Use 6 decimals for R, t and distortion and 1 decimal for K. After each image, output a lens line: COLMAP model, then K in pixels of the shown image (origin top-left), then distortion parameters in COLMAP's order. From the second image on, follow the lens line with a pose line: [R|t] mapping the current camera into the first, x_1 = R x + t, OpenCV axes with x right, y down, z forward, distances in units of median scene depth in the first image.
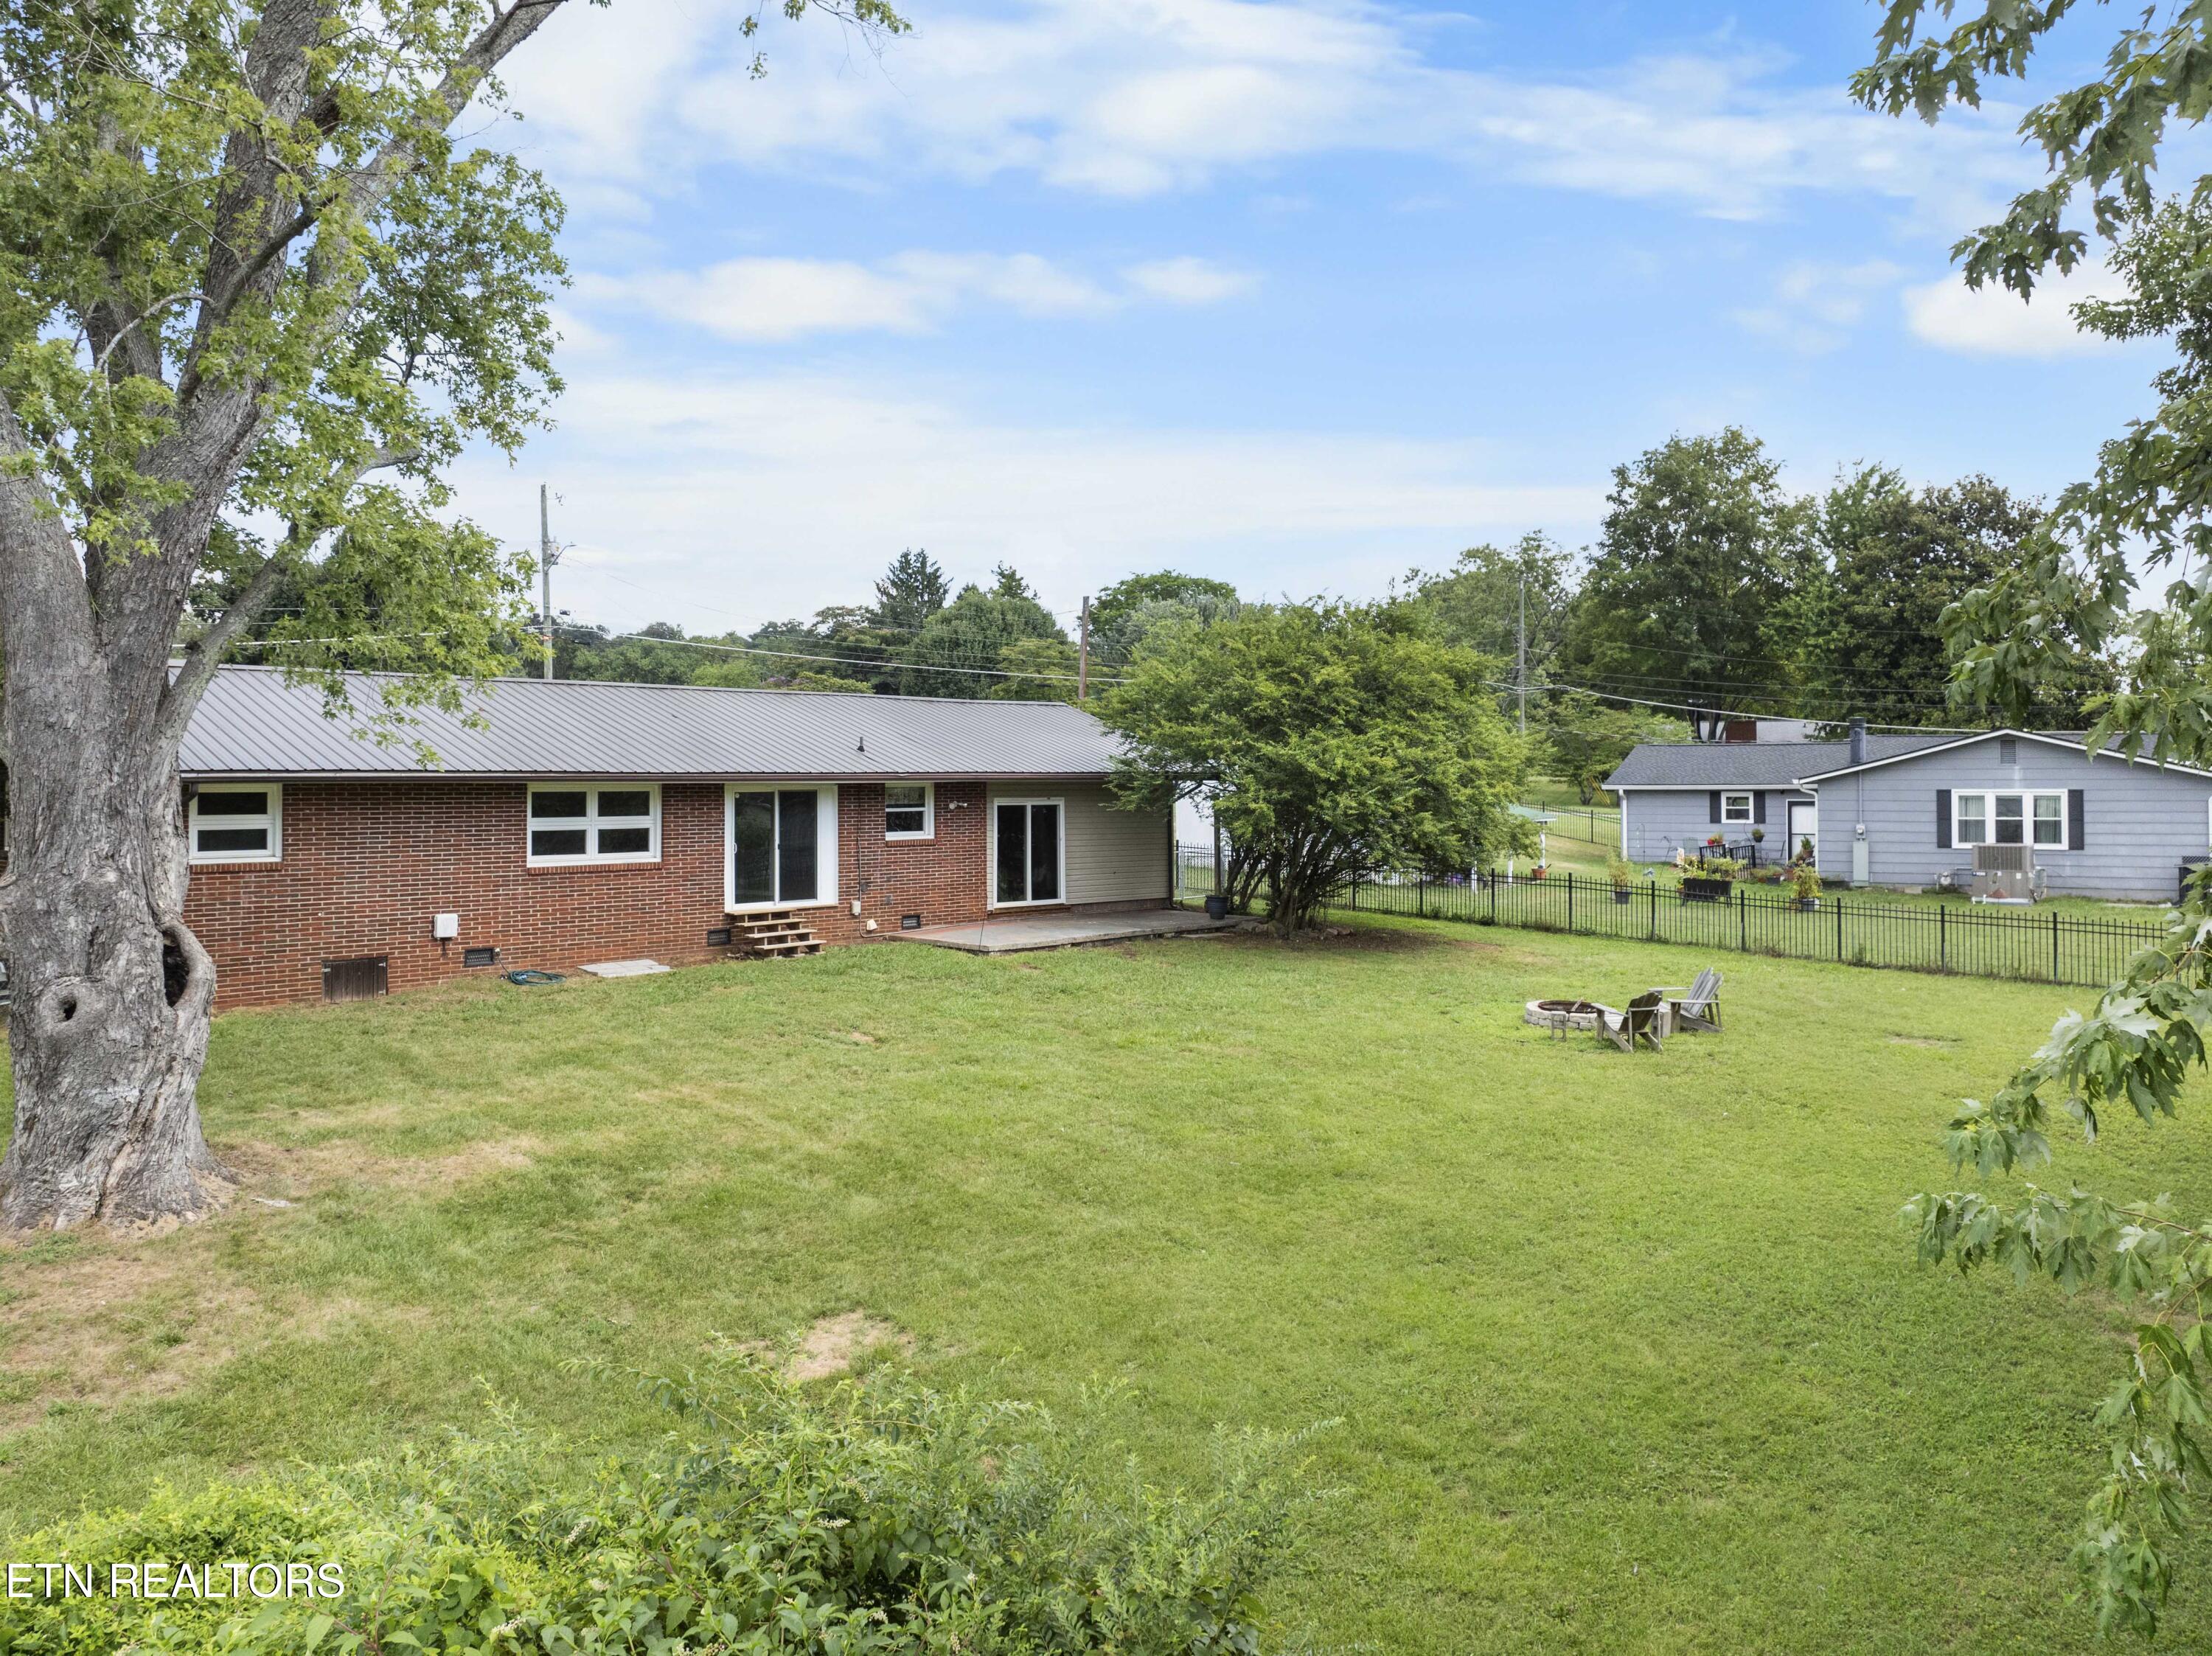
lens RADIAL K [[1620.8, 0, 1106.0], [0, 1620.8, 828.0], [0, 0, 1]] dist [-0.033187, -0.004861]
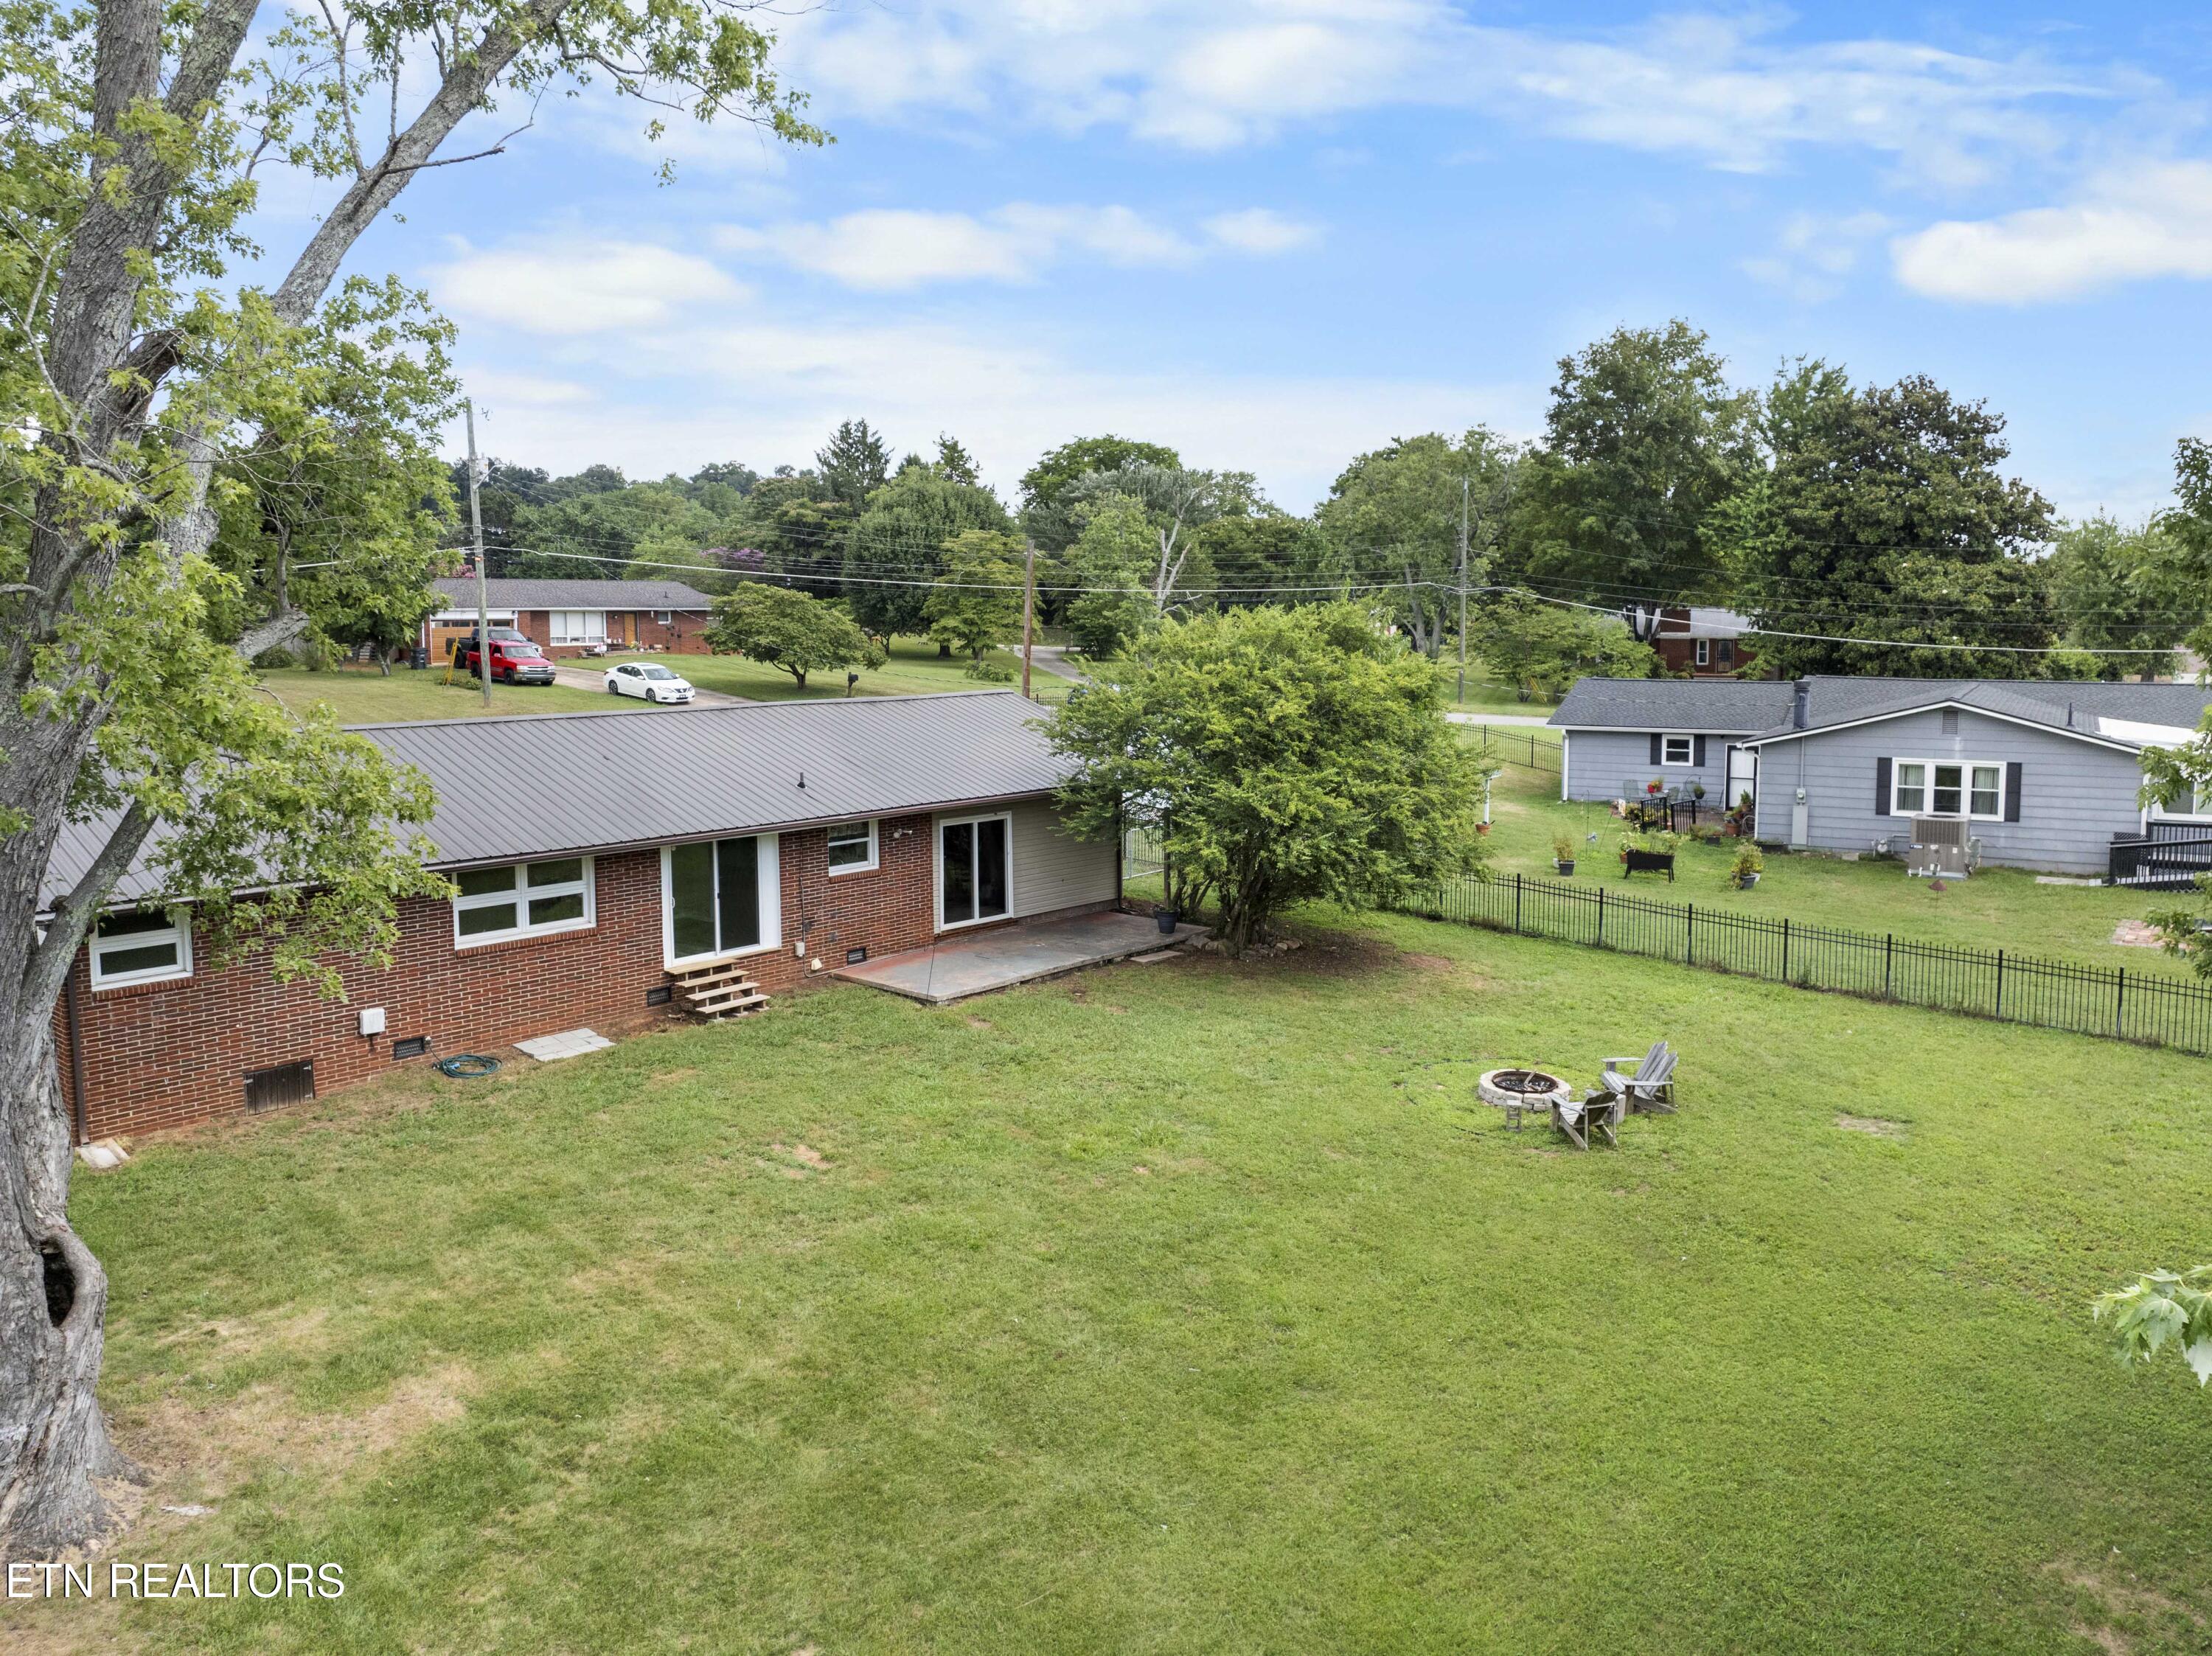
lens RADIAL K [[1584.8, 0, 1106.0], [0, 1584.8, 828.0], [0, 0, 1]] dist [-0.045816, 0.023055]
pose [[0.999353, -0.005886, 0.035487, -0.002845], [0.002225, 0.994746, 0.102352, -0.120685], [-0.035903, -0.102207, 0.994115, 0.049679]]
